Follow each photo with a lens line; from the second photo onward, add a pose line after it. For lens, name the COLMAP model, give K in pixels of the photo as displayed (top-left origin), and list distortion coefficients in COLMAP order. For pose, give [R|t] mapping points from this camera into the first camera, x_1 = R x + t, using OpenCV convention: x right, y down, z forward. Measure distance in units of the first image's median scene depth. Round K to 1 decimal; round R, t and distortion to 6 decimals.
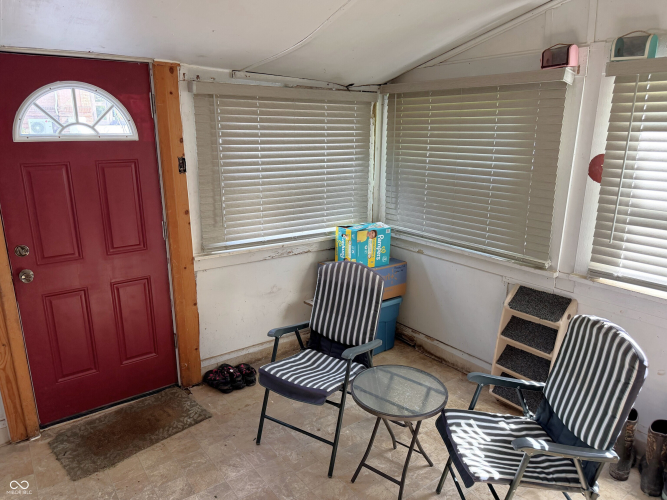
lens RADIAL K [[468.1, 0, 333.5], [0, 468.1, 250.0], [0, 0, 1]] dist [0.022456, 0.000434]
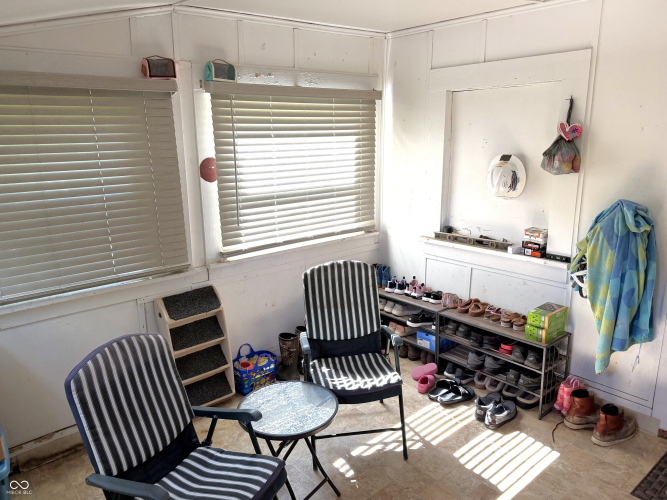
lens RADIAL K [[493.5, 0, 333.5], [0, 493.5, 250.0], [0, 0, 1]] dist [0.009147, 0.000741]
pose [[-0.078587, -0.228148, 0.970450, -0.644348], [0.267937, 0.932808, 0.240996, -0.181253], [-0.960226, 0.278959, -0.012178, 0.693222]]
